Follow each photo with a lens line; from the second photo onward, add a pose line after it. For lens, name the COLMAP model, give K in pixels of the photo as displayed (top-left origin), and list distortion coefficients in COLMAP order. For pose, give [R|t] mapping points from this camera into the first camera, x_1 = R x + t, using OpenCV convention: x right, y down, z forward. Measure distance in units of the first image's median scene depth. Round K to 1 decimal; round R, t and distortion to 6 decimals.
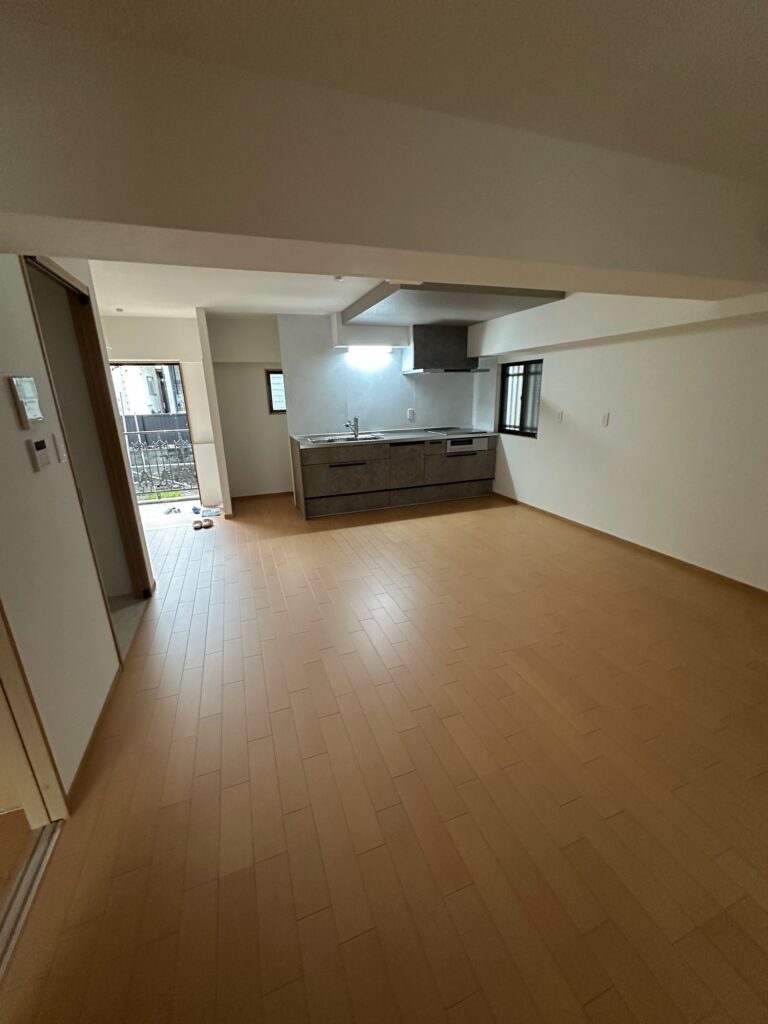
lens RADIAL K [[411.2, 0, 387.8], [0, 411.2, 512.2], [0, 0, 1]] dist [0.004081, 0.000738]
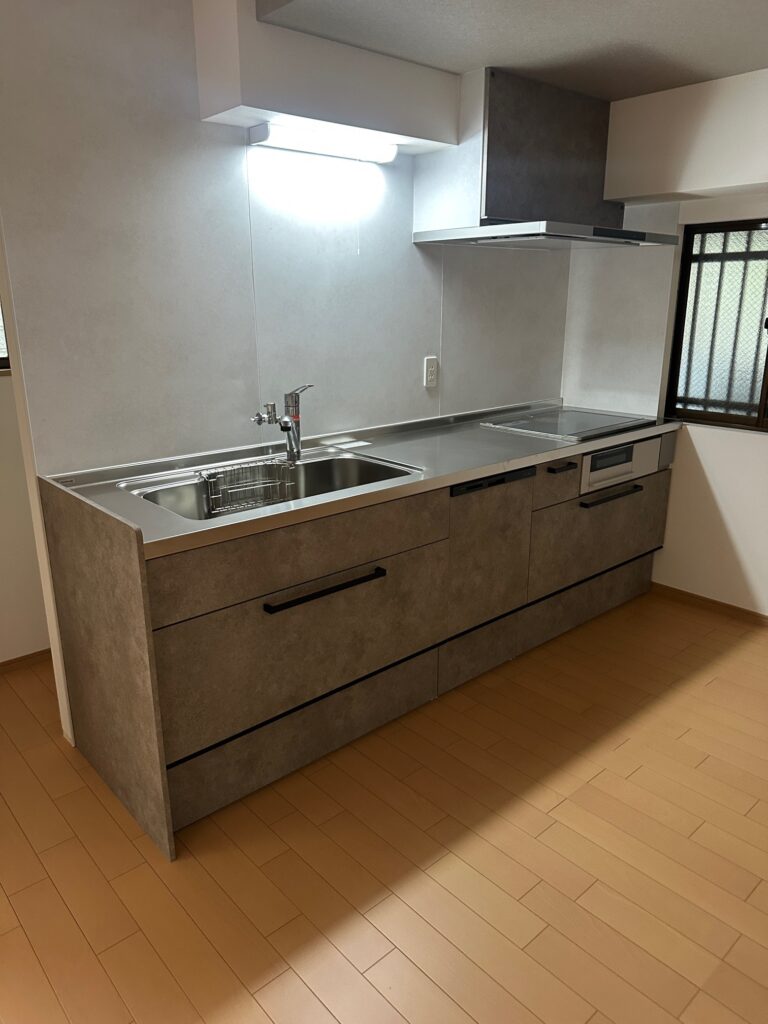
lens RADIAL K [[730.8, 0, 382.9], [0, 730.8, 509.6], [0, 0, 1]] dist [0.012852, -0.009021]
pose [[0.931507, -0.083523, 0.354003, -0.200946], [0.089279, 0.996007, 0.000071, -0.147103], [-0.352595, 0.031539, 0.935244, 0.528252]]
